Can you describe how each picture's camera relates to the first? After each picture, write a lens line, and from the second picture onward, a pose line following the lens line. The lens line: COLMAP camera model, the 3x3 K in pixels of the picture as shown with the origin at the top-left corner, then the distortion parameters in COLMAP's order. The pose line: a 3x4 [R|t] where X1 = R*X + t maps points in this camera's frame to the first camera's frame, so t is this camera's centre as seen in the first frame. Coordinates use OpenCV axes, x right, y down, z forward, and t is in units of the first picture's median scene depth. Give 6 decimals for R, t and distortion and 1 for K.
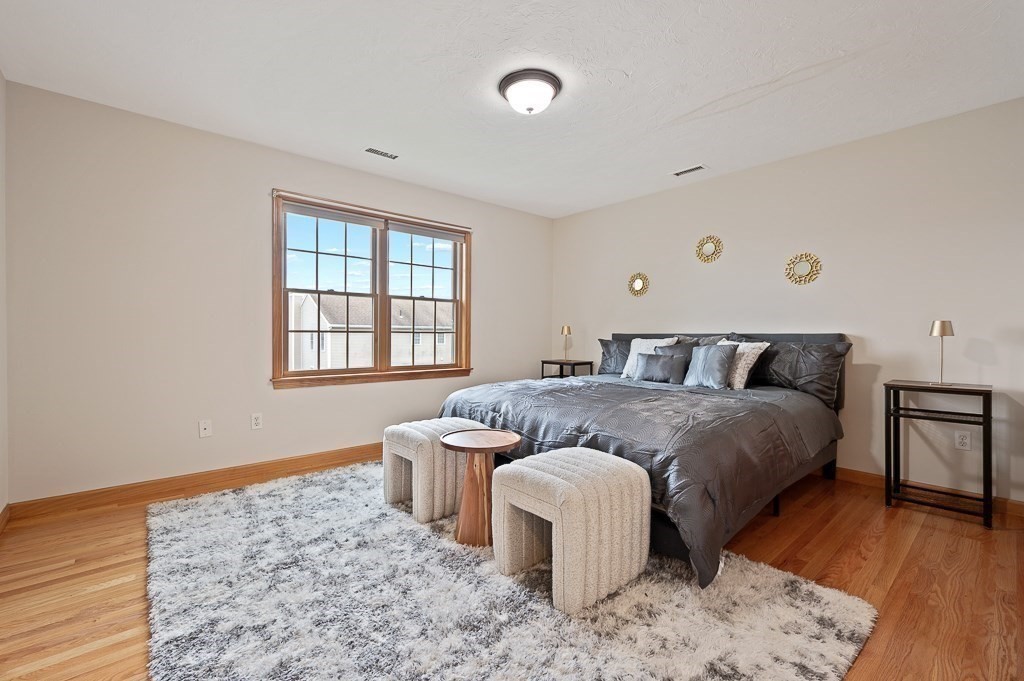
lens RADIAL K [[415.0, 0, 508.8], [0, 415.0, 342.4], [0, 0, 1]] dist [-0.003269, 0.001573]
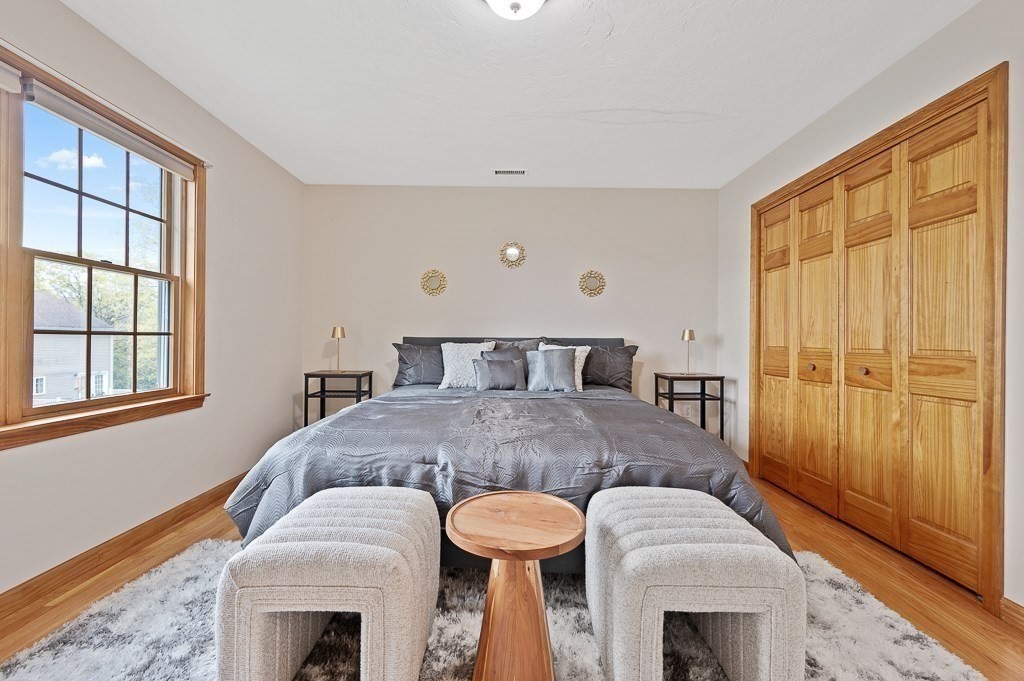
lens RADIAL K [[407.9, 0, 501.9], [0, 407.9, 339.8], [0, 0, 1]] dist [-0.002137, 0.001264]
pose [[0.672935, -0.000406, 0.739702, -0.315474], [0.009112, 0.999929, -0.007741, -0.009393], [-0.739646, 0.011949, 0.672890, 0.391117]]
